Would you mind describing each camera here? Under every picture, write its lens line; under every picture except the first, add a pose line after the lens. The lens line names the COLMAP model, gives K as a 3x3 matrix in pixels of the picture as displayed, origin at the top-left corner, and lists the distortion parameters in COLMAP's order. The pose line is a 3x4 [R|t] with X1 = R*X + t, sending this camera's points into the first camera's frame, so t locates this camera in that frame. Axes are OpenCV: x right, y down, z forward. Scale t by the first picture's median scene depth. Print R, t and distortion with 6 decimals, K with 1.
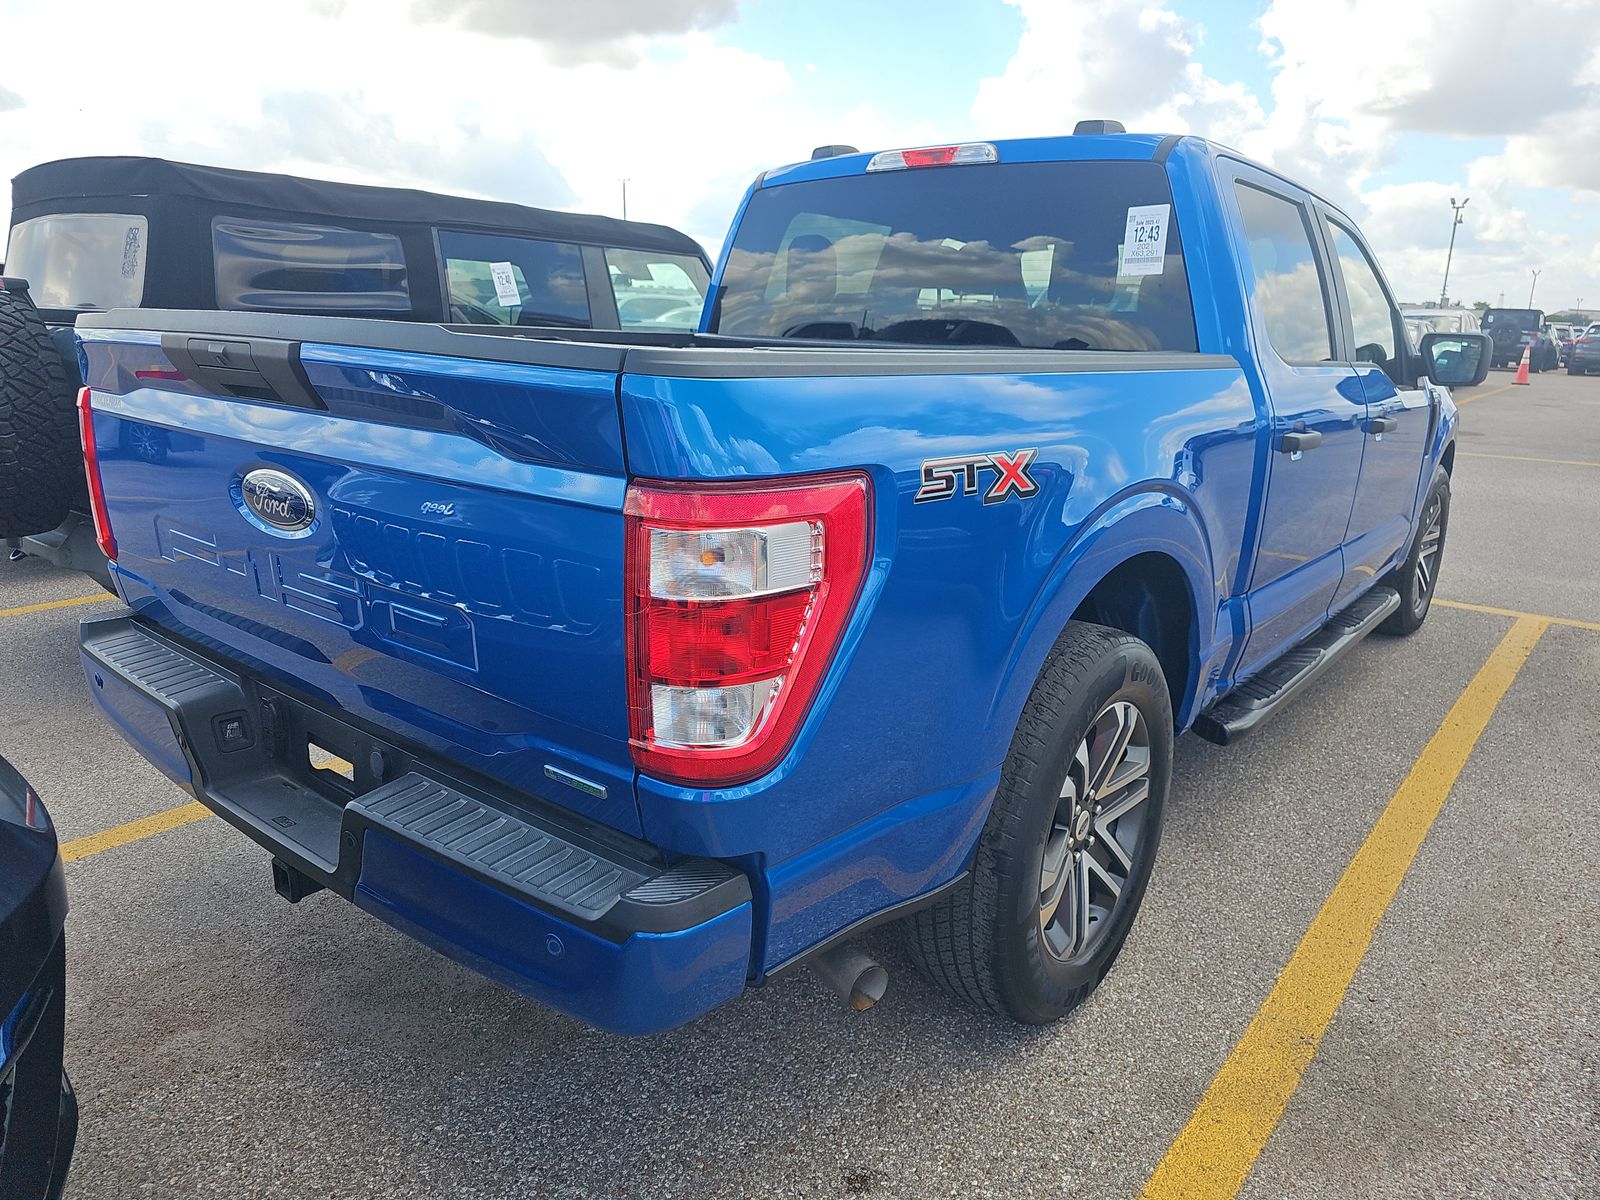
lens RADIAL K [[1078.7, 0, 793.1], [0, 1078.7, 626.7], [0, 0, 1]] dist [0.019248, 0.001442]
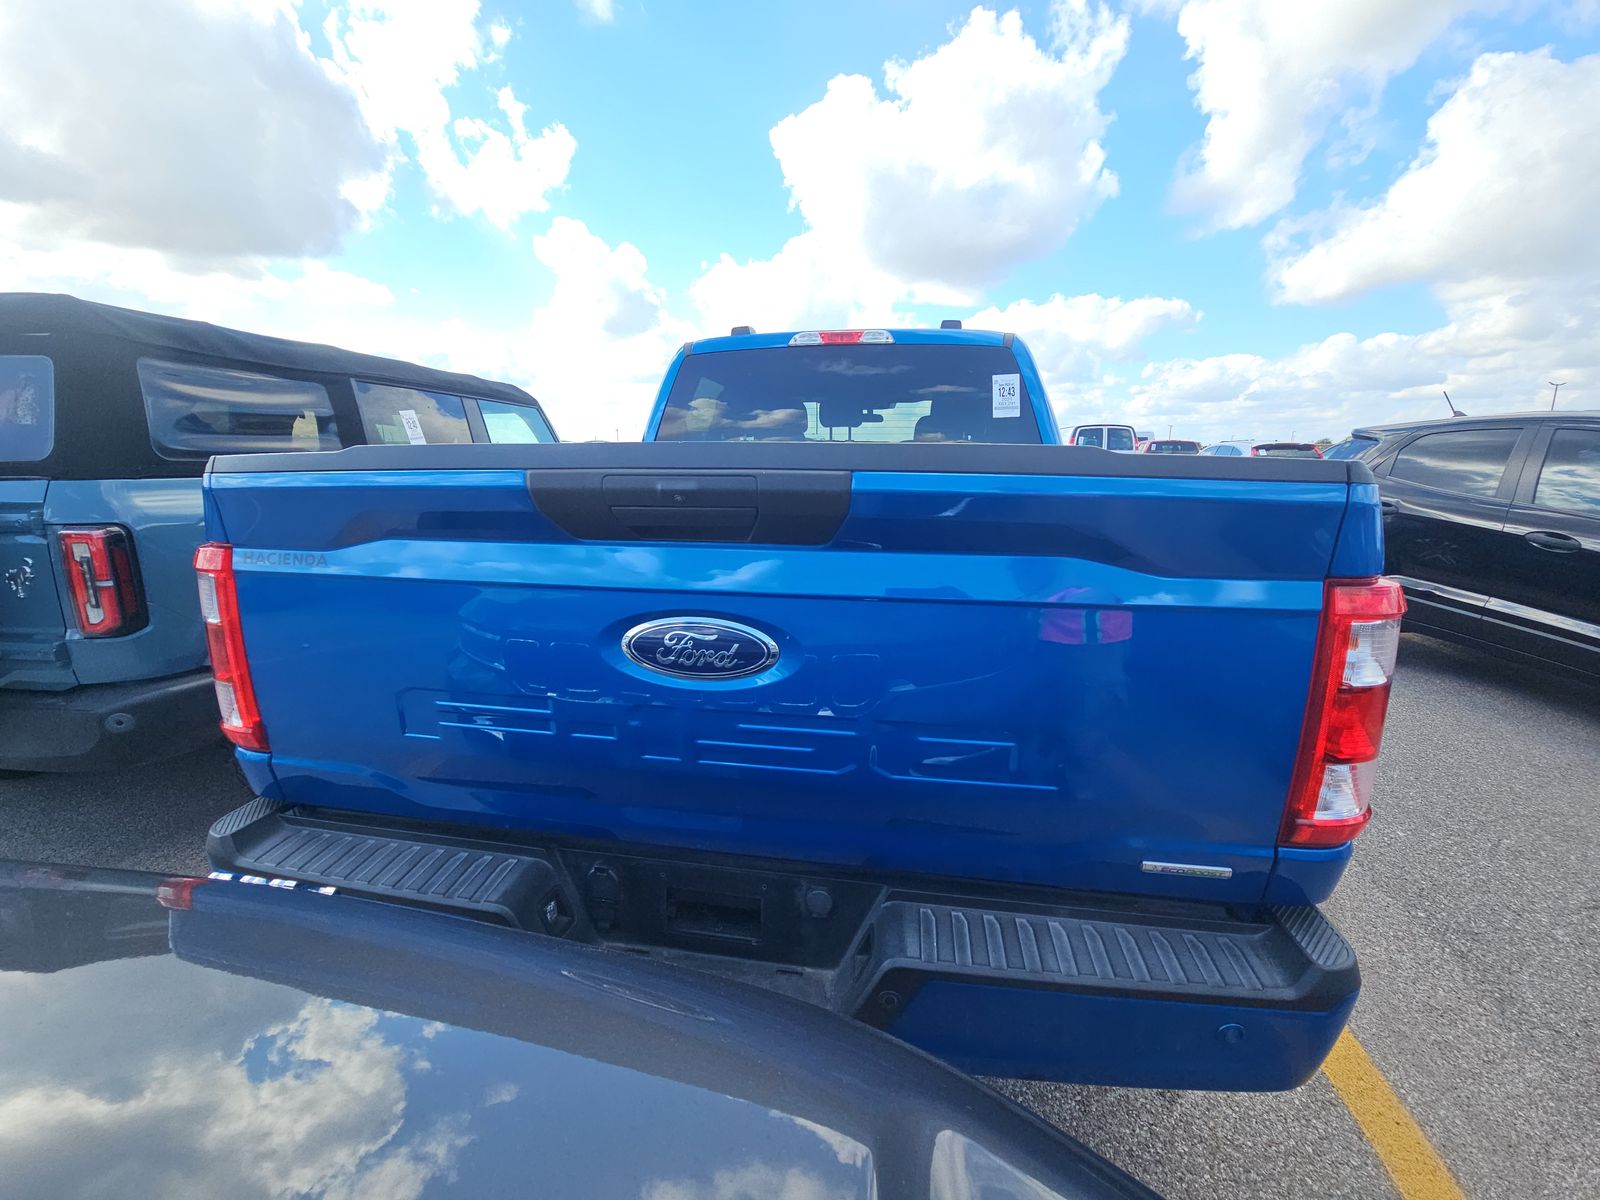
lens RADIAL K [[634.1, 0, 799.5], [0, 634.1, 624.0], [0, 0, 1]] dist [-0.010200, -0.000101]
pose [[0.862860, -0.152114, 0.482011, -0.383427], [0.158382, 0.986982, 0.027950, -0.080592], [-0.479987, 0.052225, 0.875720, 0.287309]]
